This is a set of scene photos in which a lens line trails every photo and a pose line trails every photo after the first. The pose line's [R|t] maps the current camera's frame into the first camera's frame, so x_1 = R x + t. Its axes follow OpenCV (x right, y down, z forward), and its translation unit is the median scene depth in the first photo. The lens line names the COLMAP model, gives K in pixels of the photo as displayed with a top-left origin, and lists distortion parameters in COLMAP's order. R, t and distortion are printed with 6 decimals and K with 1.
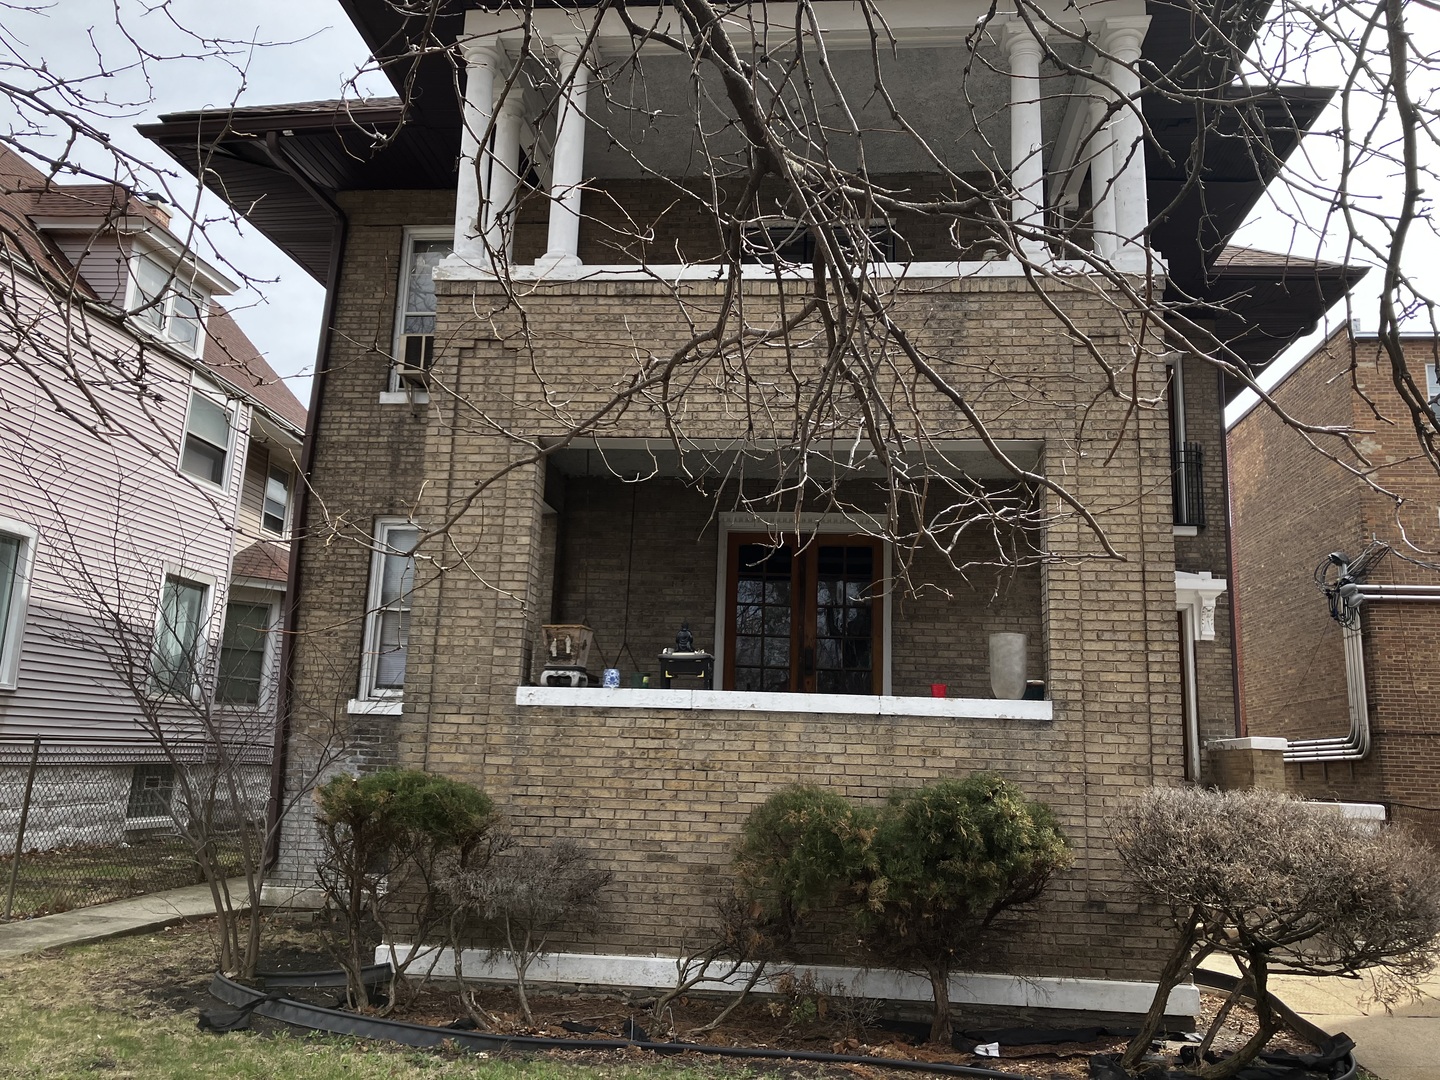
lens RADIAL K [[1166.9, 0, 723.8], [0, 1166.9, 531.5], [0, 0, 1]] dist [0.057670, -0.051260]
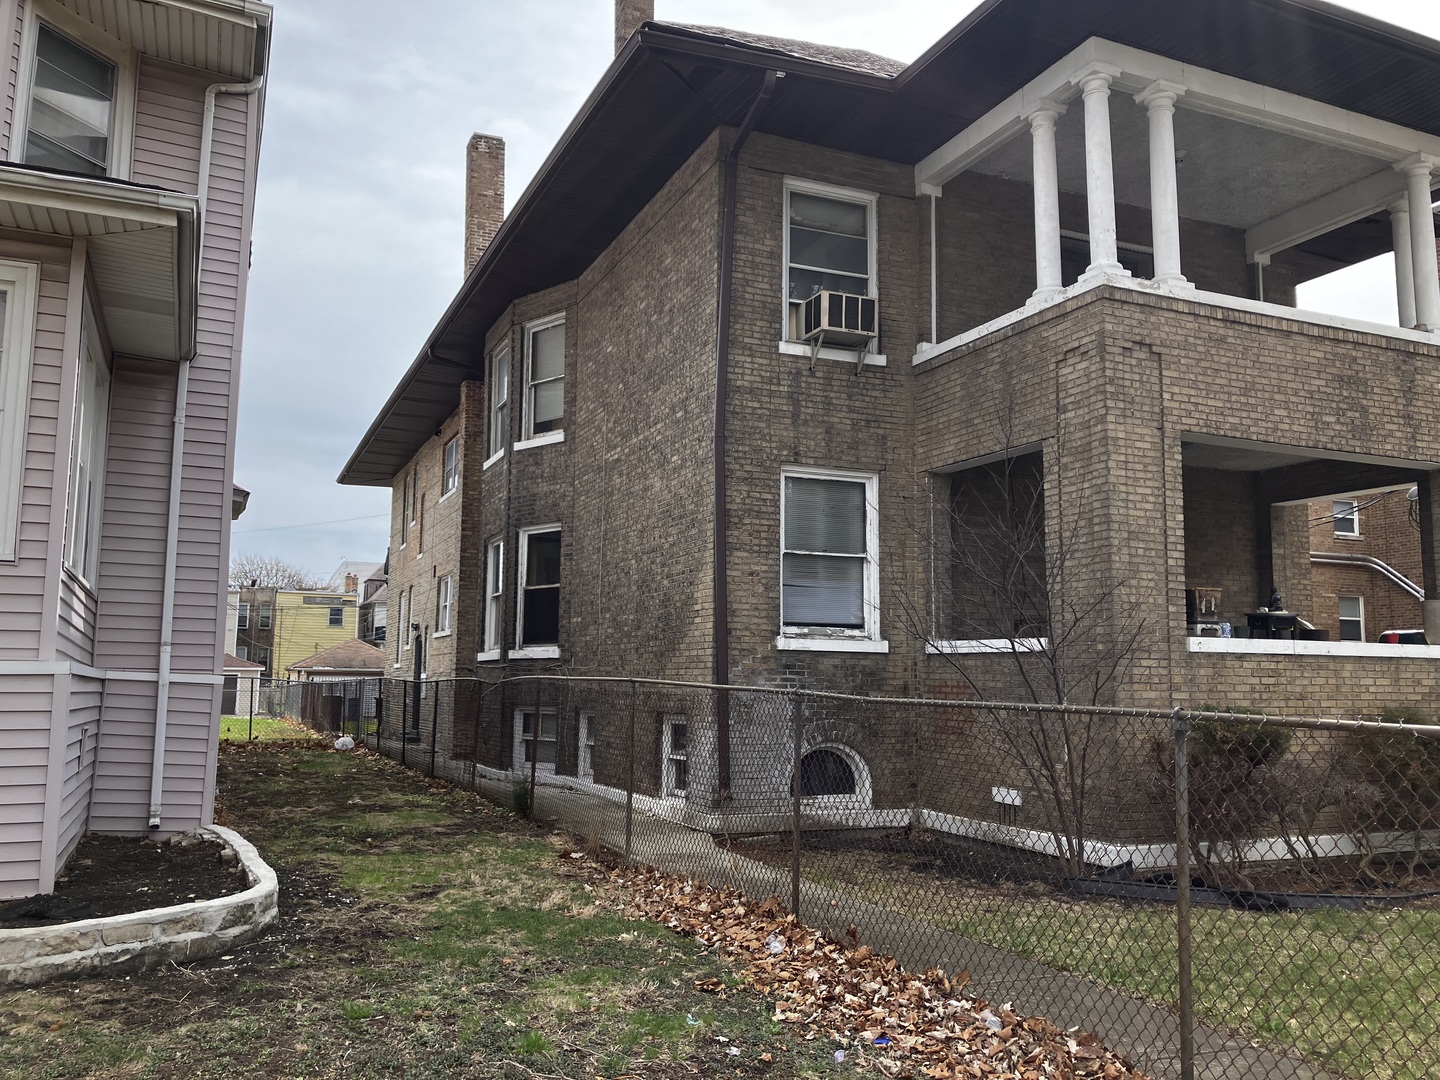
lens RADIAL K [[1166.9, 0, 709.5], [0, 1166.9, 550.2], [0, 0, 1]] dist [0.057670, -0.051260]
pose [[0.872444, 0.031401, 0.487705, -1.171878], [-0.078079, 0.994071, 0.075671, -0.012850], [-0.482437, -0.104098, 0.869723, 0.161289]]
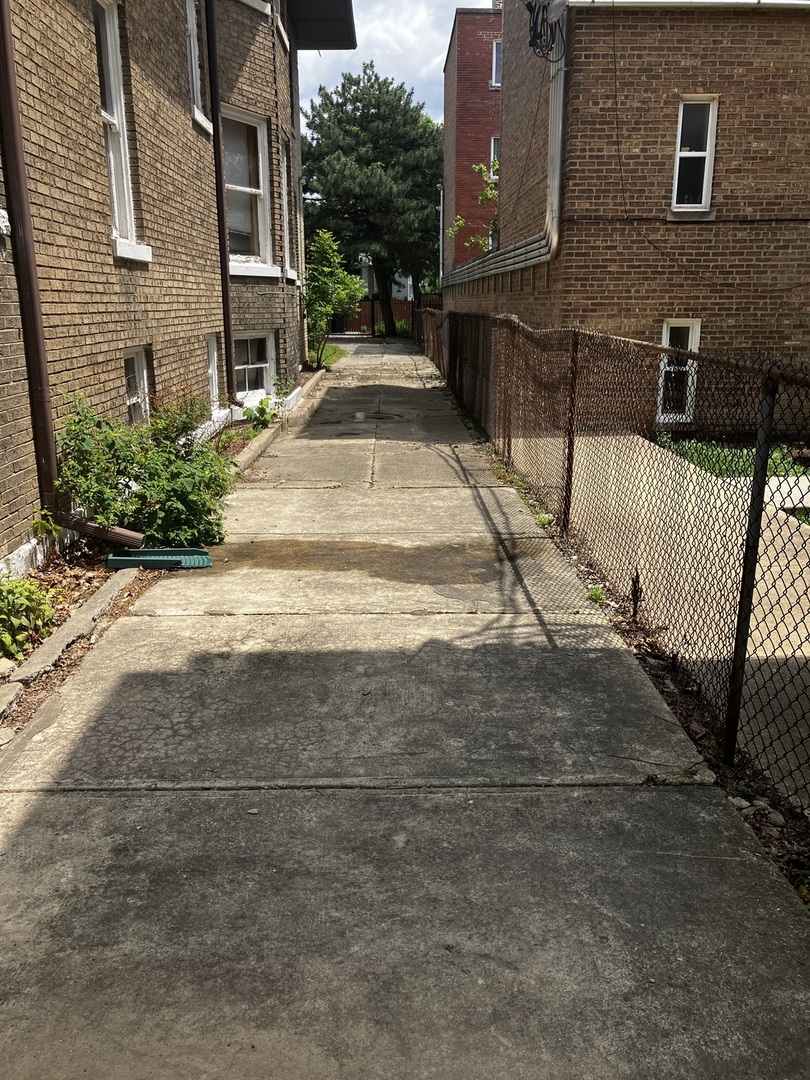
lens RADIAL K [[875.1, 0, 406.3], [0, 875.1, 528.3], [0, 0, 1]] dist [0.057670, -0.051260]
pose [[0.991916, -0.064831, 0.109088, 0.876597], [0.010137, 0.897382, 0.441139, 0.229101], [-0.126493, -0.436466, 0.890784, 1.023093]]
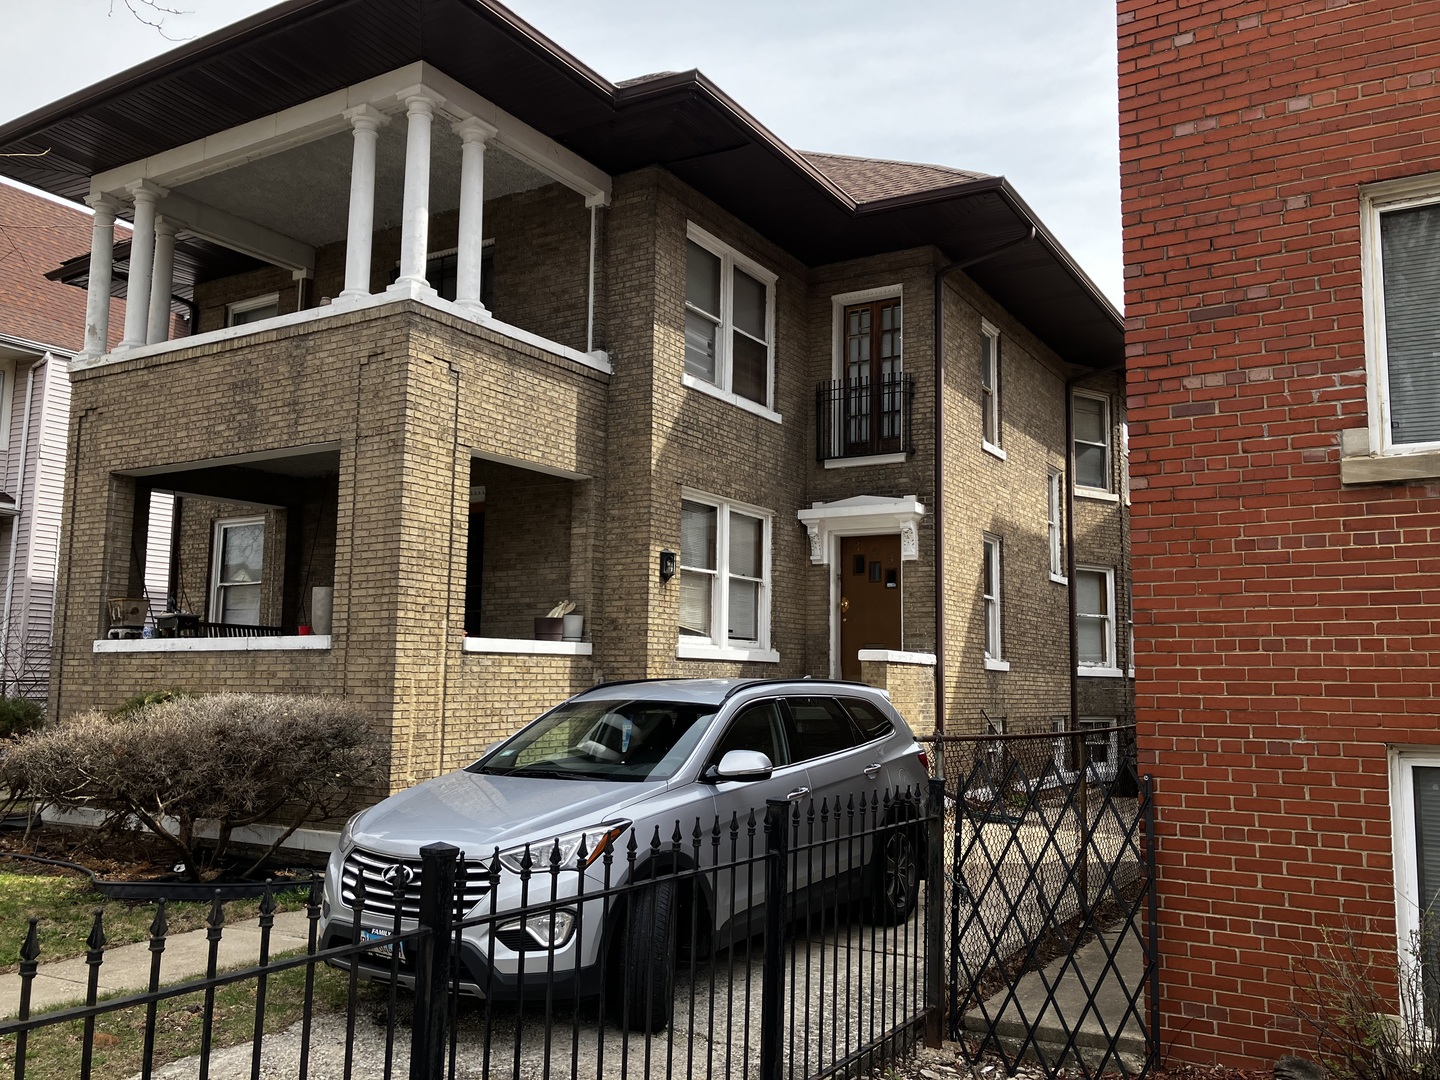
lens RADIAL K [[1166.9, 0, 729.9], [0, 1166.9, 558.1], [0, 0, 1]] dist [0.057670, -0.051260]
pose [[0.901779, -0.070566, -0.426398, 1.172885], [0.103999, 0.993022, 0.055606, 0.025135], [0.419499, -0.094490, 0.902825, -0.029924]]
